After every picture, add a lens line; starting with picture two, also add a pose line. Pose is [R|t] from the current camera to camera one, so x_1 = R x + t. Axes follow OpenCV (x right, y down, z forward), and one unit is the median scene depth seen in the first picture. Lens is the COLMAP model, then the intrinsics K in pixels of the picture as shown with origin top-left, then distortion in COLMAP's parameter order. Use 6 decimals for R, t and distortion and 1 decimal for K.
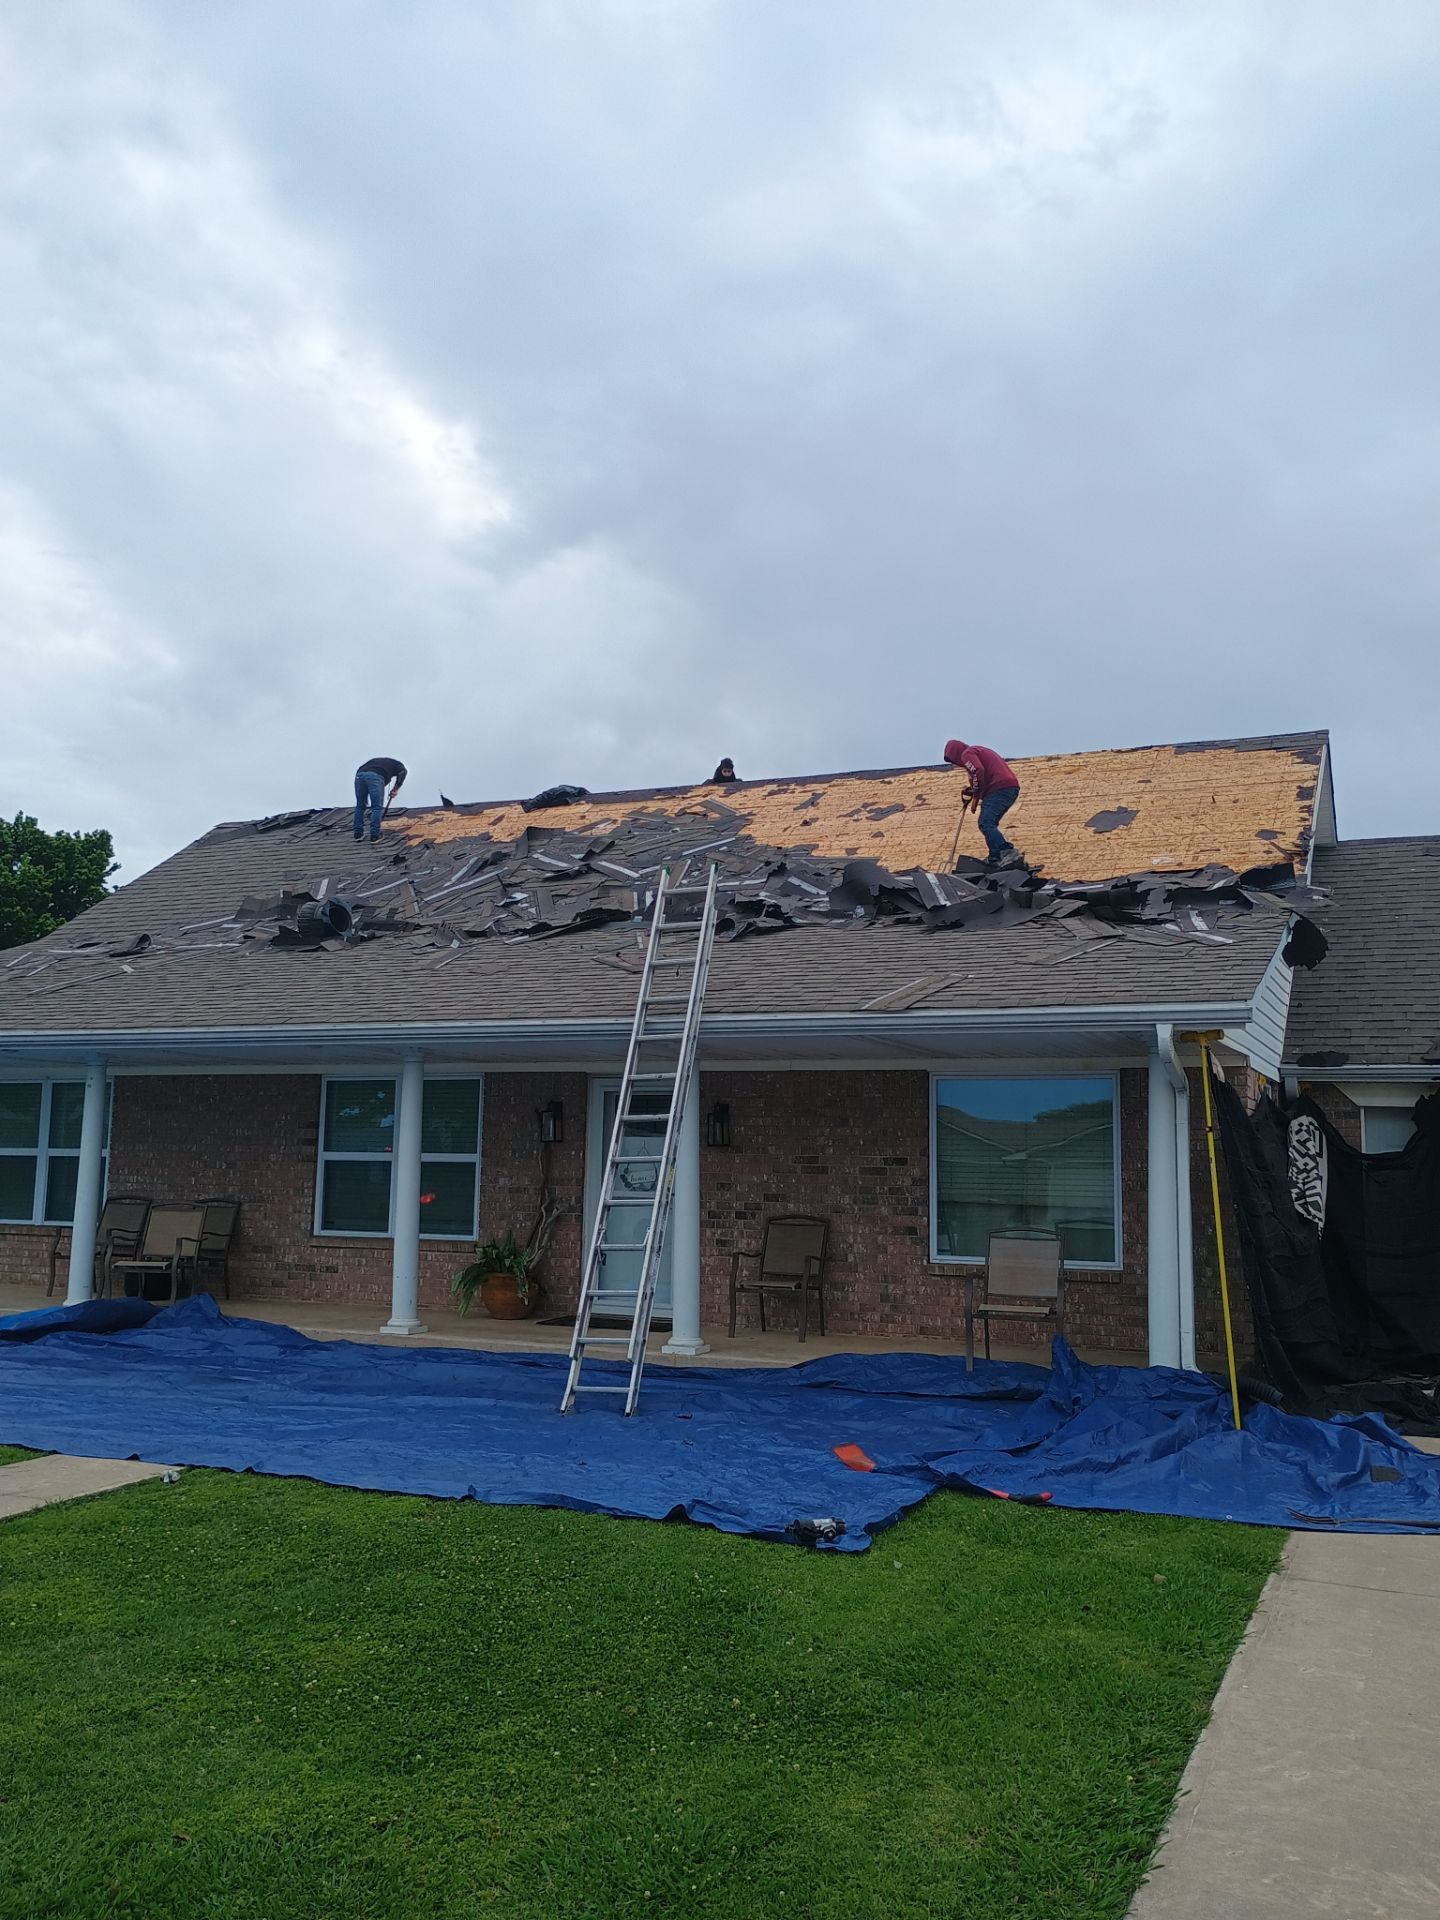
lens RADIAL K [[1648.4, 0, 711.5], [0, 1648.4, 950.7], [0, 0, 1]] dist [0.048690, -0.019960]
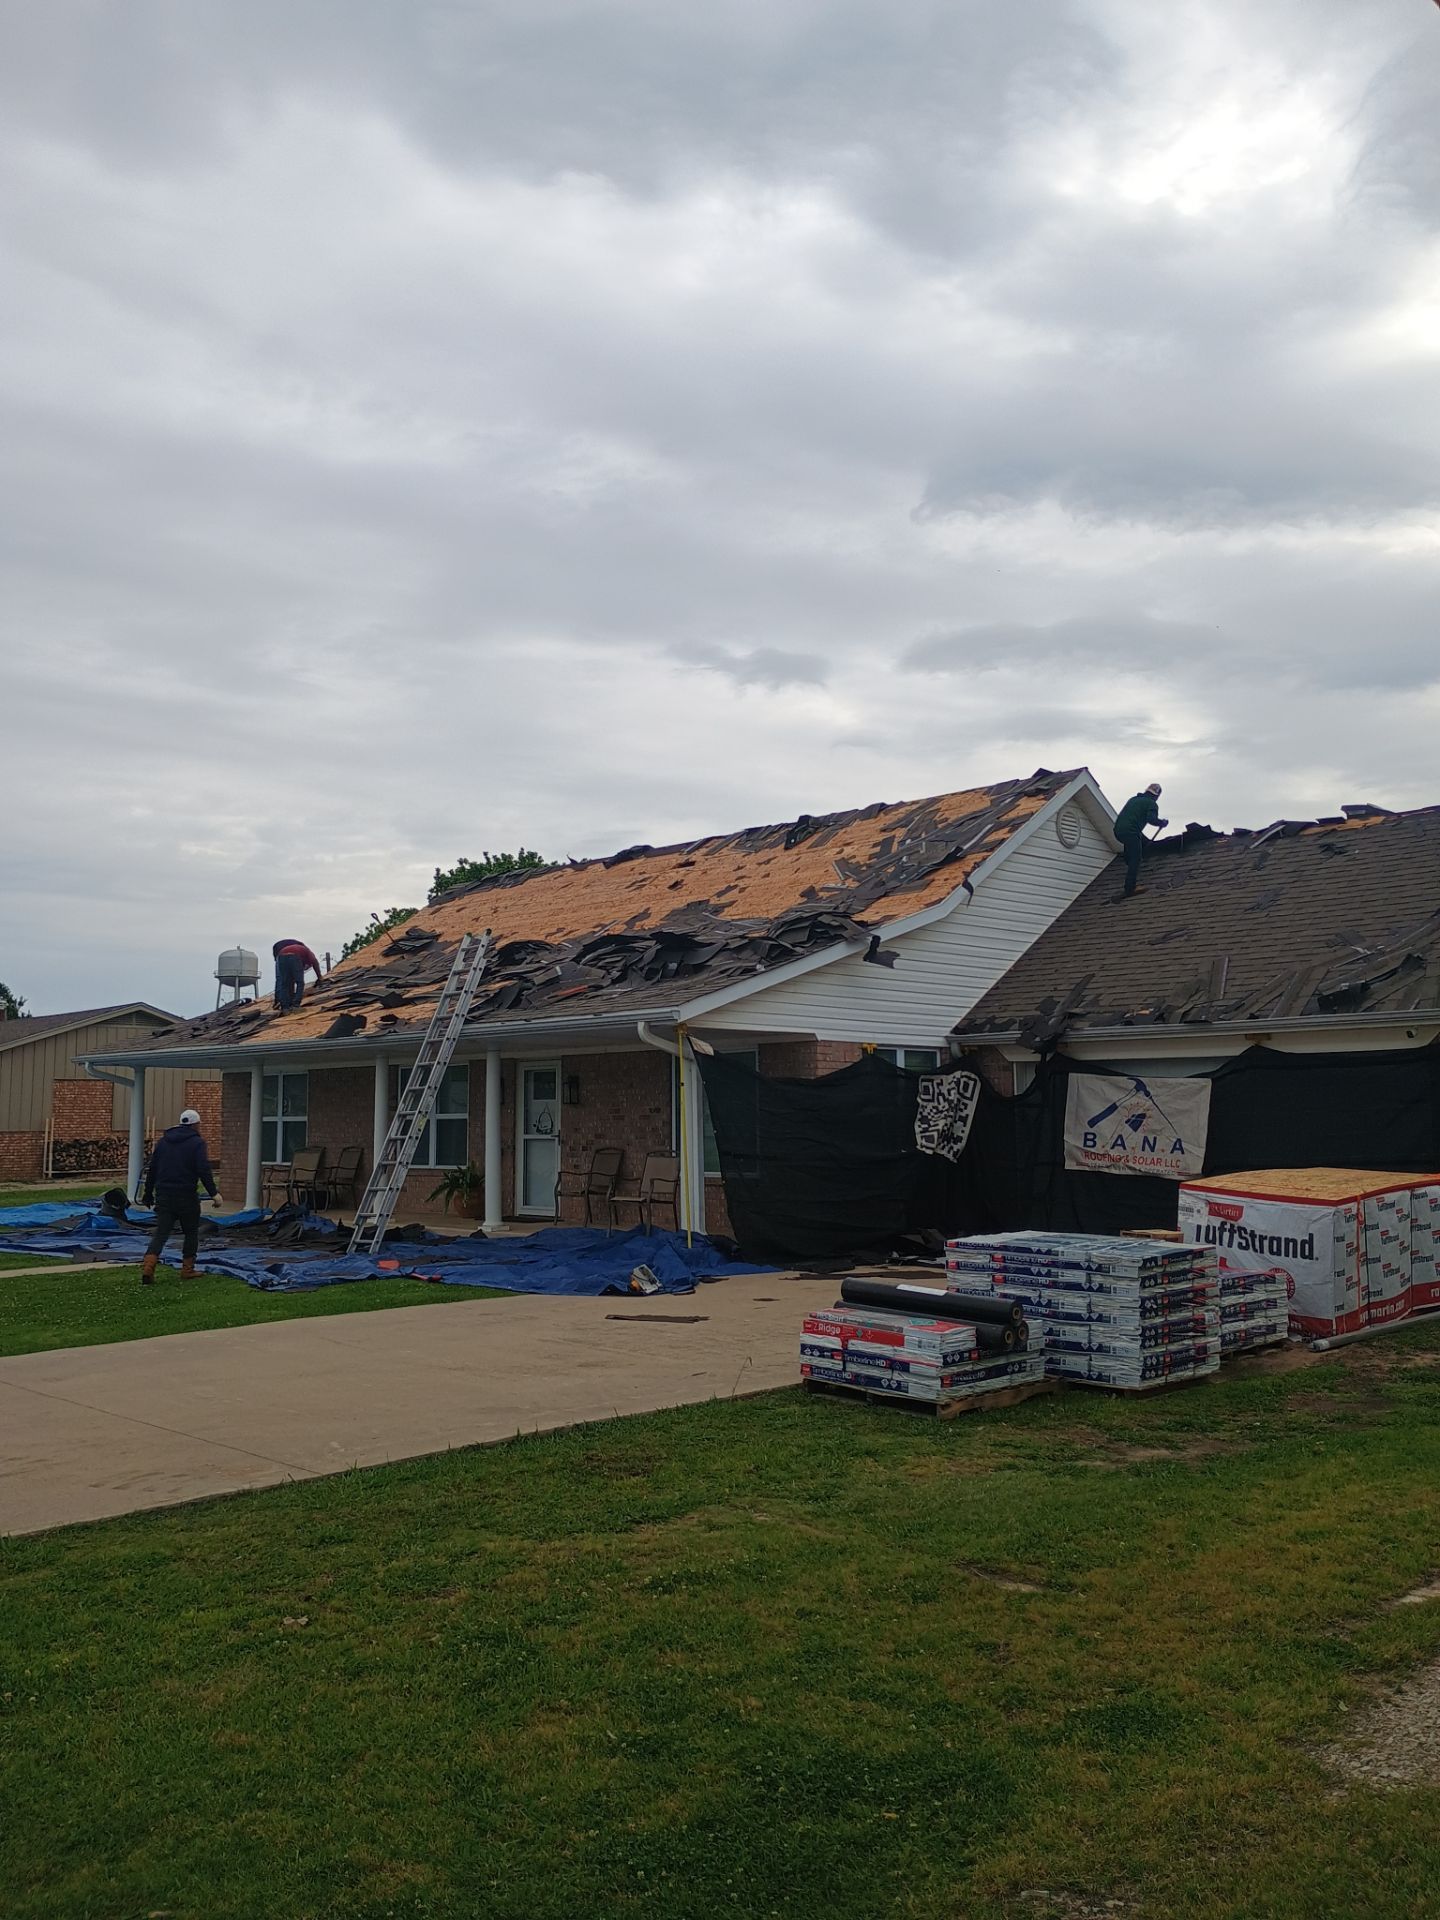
lens RADIAL K [[1648.4, 0, 711.5], [0, 1648.4, 950.7], [0, 0, 1]] dist [0.048690, -0.019960]
pose [[0.928334, -0.060066, -0.366864, 0.659026], [0.066479, 0.997776, 0.004858, -0.020813], [0.365756, -0.028899, 0.930262, -0.352400]]
